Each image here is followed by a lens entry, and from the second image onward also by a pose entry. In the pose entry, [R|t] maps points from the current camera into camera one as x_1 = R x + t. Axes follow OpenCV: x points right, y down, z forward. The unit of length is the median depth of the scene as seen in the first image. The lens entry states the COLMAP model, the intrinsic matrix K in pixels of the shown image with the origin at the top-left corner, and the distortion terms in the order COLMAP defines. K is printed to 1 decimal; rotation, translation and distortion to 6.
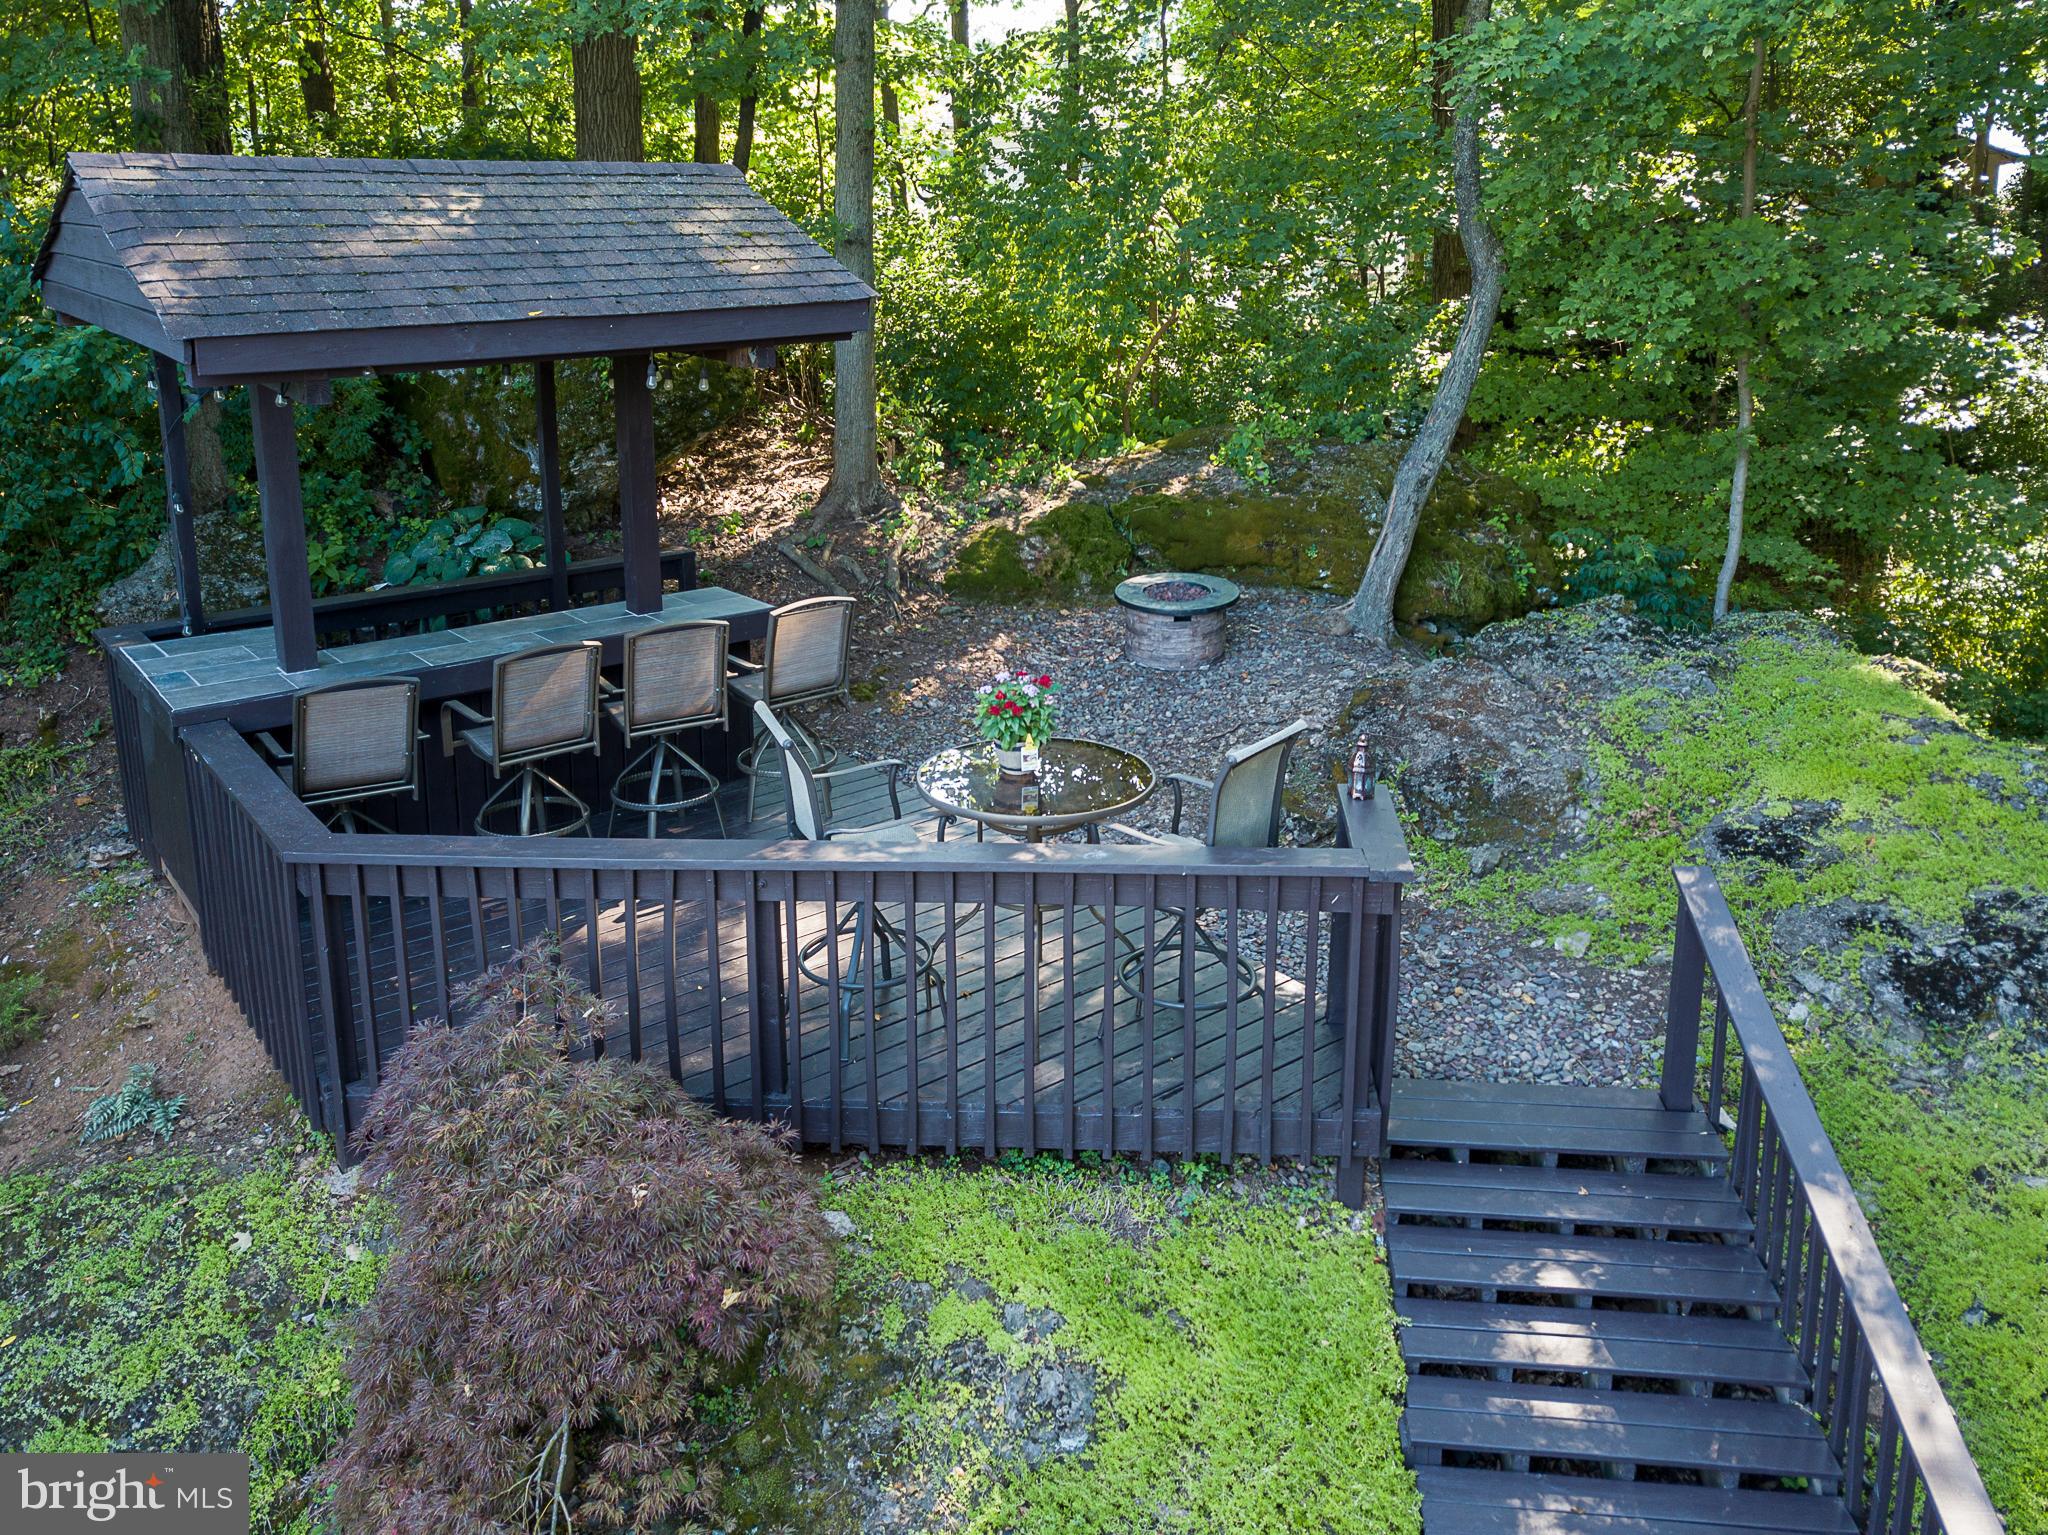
lens RADIAL K [[1541.7, 0, 1025.1], [0, 1541.7, 643.9], [0, 0, 1]] dist [0.009248, 0.011405]
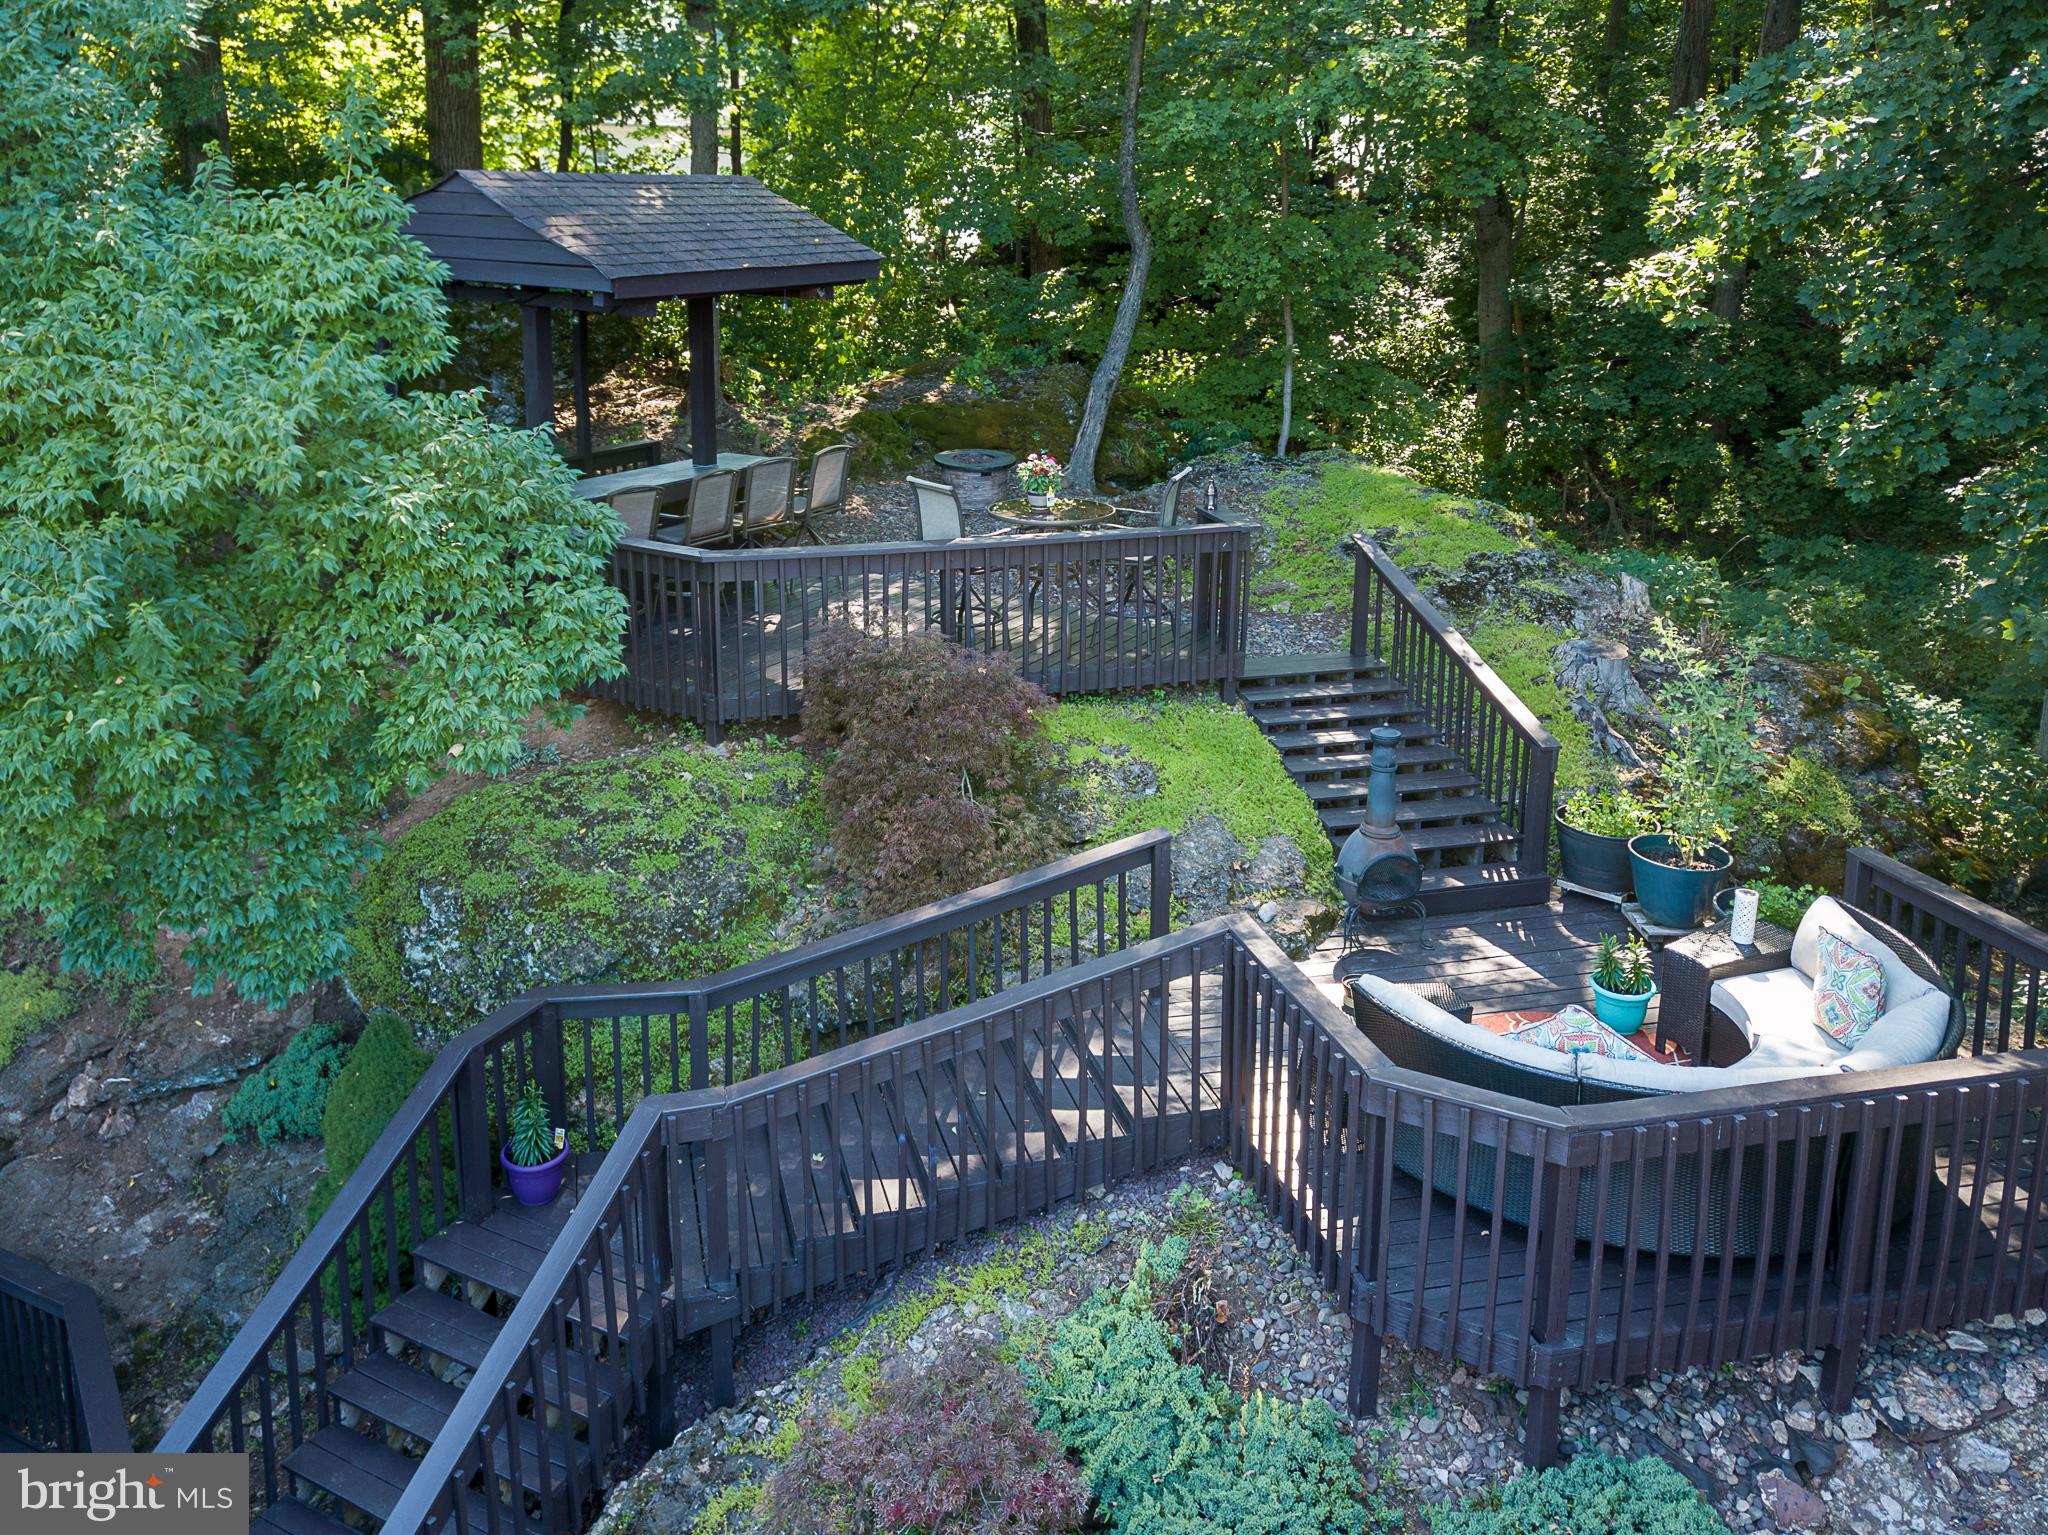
lens RADIAL K [[1529.5, 0, 1002.5], [0, 1529.5, 565.1], [0, 0, 1]] dist [0.001948, 0.011361]
pose [[0.943067, -0.064169, 0.326355, -0.549516], [0.076804, 0.996708, -0.025965, 0.165569], [-0.323615, 0.049552, 0.944890, -0.614325]]
